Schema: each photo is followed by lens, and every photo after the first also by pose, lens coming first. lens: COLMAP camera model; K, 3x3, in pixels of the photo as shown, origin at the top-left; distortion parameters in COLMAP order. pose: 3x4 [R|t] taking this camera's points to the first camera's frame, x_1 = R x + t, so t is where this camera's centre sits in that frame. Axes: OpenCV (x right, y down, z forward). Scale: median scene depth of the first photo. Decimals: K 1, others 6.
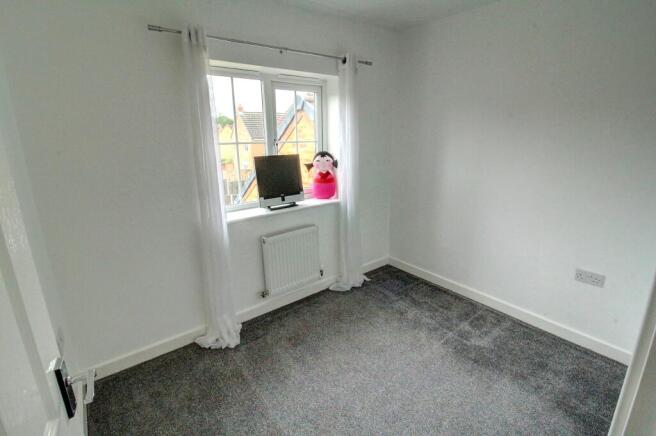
lens RADIAL K [[312.4, 0, 328.0], [0, 312.4, 218.0], [0, 0, 1]] dist [0.000120, -0.000034]
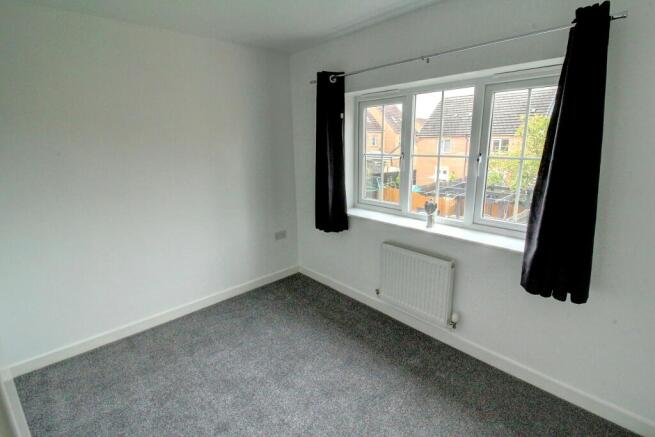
lens RADIAL K [[303.0, 0, 327.5], [0, 303.0, 218.5], [0, 0, 1]] dist [0.024226, -0.017845]
pose [[0.057203, 0.236826, -0.969867, 0.667540], [-0.261467, 0.941103, 0.214381, -0.160876], [0.963516, 0.241325, 0.115756, 0.569715]]
